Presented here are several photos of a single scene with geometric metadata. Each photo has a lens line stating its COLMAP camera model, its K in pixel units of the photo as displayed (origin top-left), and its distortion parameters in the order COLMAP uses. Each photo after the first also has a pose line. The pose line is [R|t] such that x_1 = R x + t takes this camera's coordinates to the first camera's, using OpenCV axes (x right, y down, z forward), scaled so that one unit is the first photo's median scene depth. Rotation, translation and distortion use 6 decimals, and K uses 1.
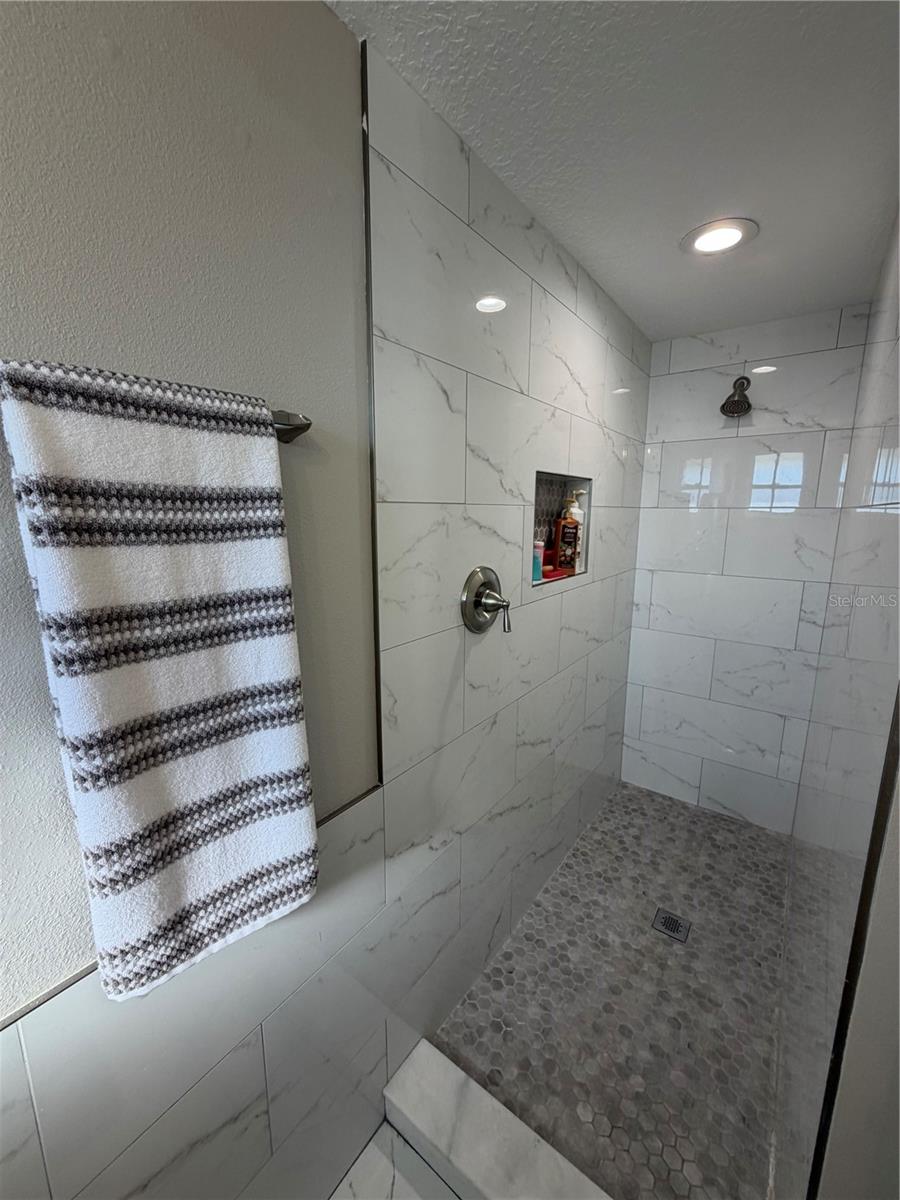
lens RADIAL K [[479.9, 0, 448.1], [0, 479.9, 596.1], [0, 0, 1]] dist [-0.002129, -0.000212]
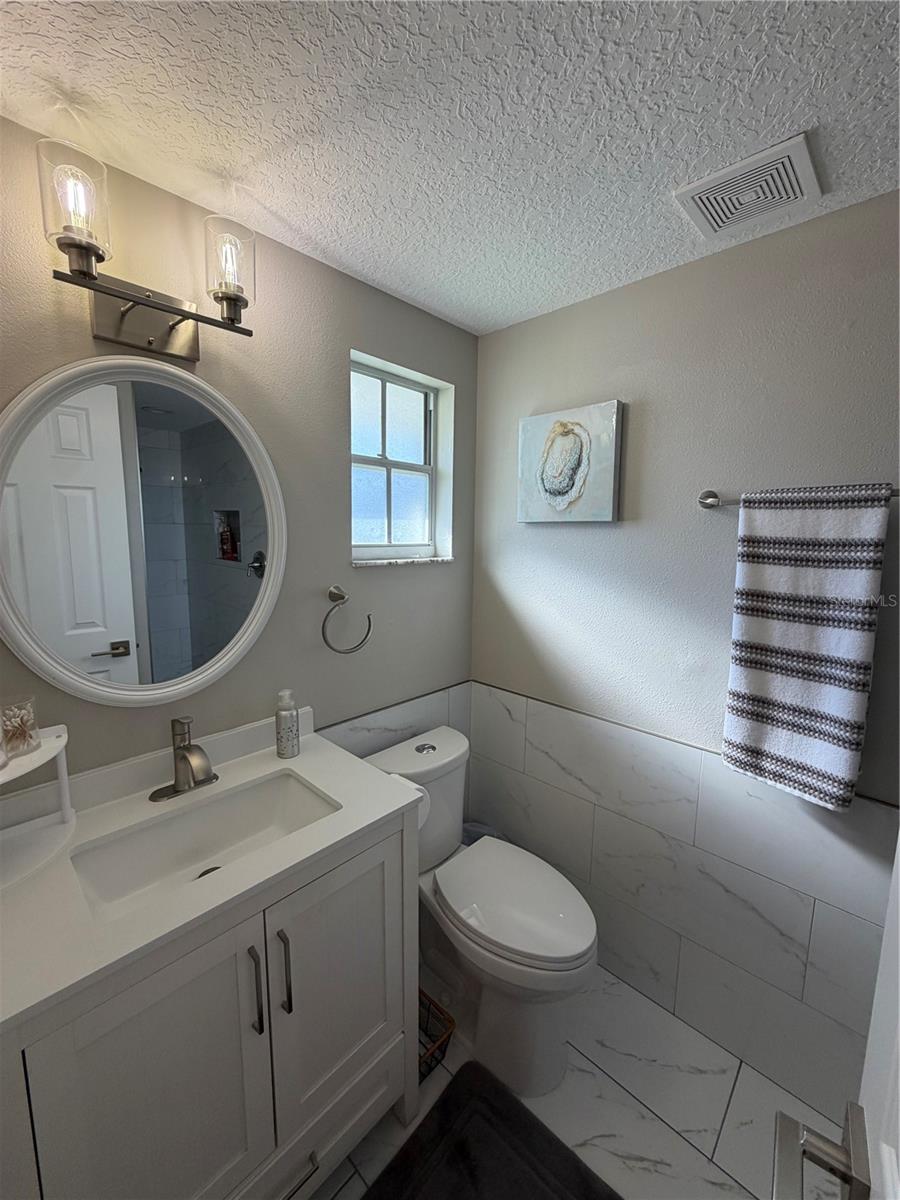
lens RADIAL K [[479.9, 0, 448.9], [0, 479.9, 595.3], [0, 0, 1]] dist [-0.002129, -0.000212]
pose [[-0.125459, 0.127131, -0.983920, 1.512554], [-0.193059, 0.969668, 0.149906, -0.009867], [0.973133, 0.208762, -0.097110, -0.194404]]
